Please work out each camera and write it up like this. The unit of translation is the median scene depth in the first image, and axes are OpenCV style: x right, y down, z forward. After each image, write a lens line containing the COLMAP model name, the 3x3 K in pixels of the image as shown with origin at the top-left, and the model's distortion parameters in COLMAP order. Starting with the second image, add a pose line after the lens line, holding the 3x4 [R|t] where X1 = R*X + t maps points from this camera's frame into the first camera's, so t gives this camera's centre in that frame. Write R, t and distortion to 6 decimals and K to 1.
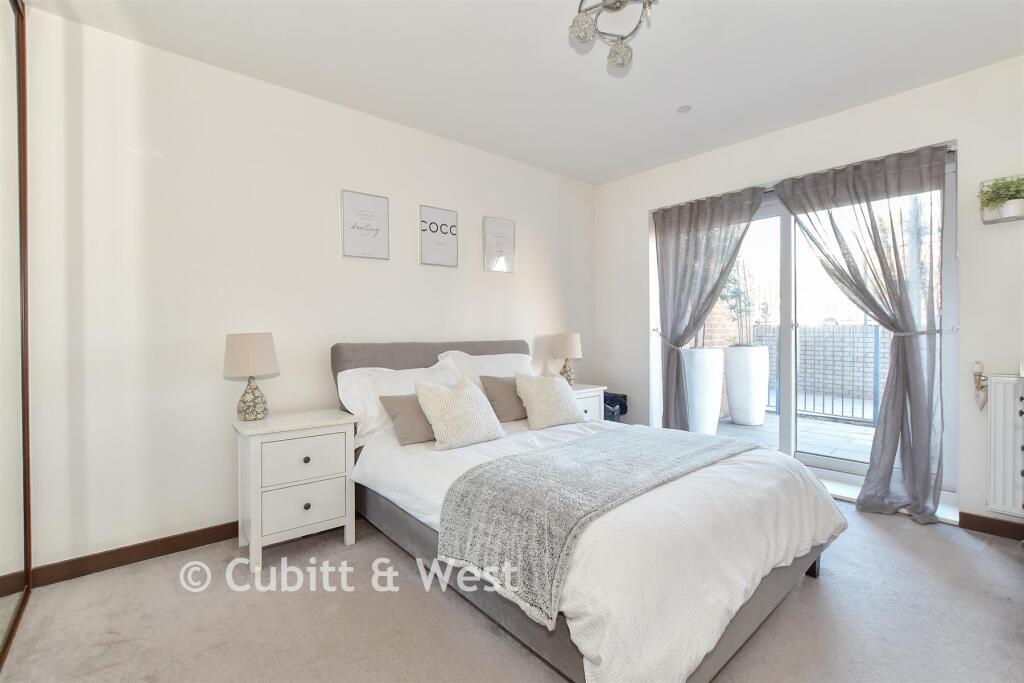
lens RADIAL K [[460.7, 0, 512.0], [0, 460.7, 341.5], [0, 0, 1]] dist [-0.001352, -0.000097]
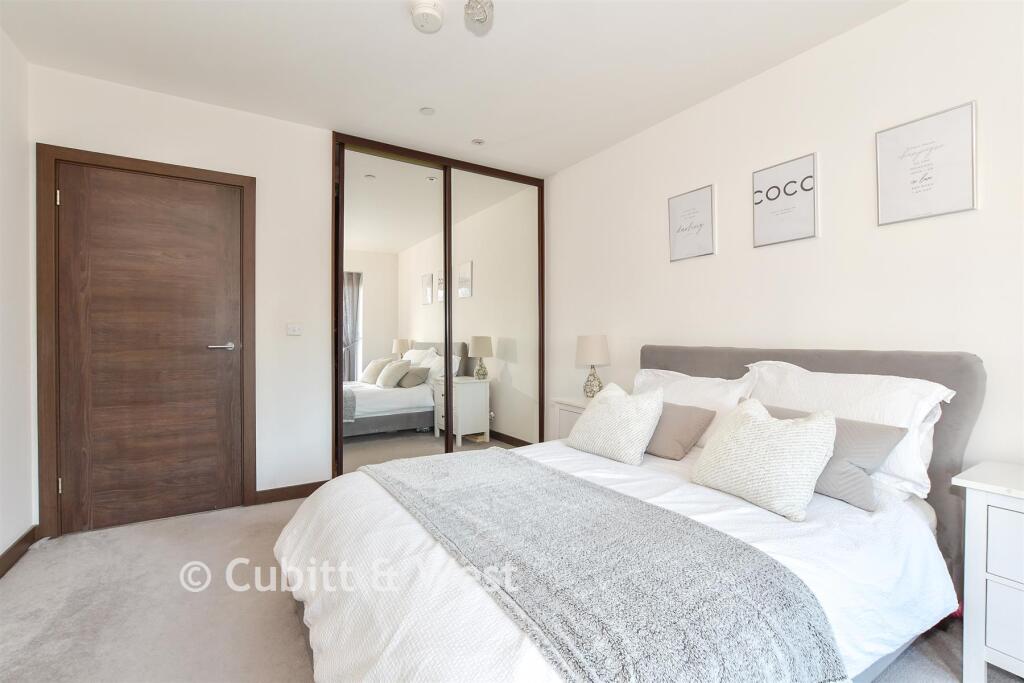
lens RADIAL K [[460.7, 0, 512.0], [0, 460.7, 341.5], [0, 0, 1]] dist [-0.001352, -0.000097]
pose [[-0.130517, 0.012251, -0.991370, 0.643110], [-0.020218, 0.999683, 0.015015, -0.010927], [0.991240, 0.022003, -0.130228, 0.701596]]
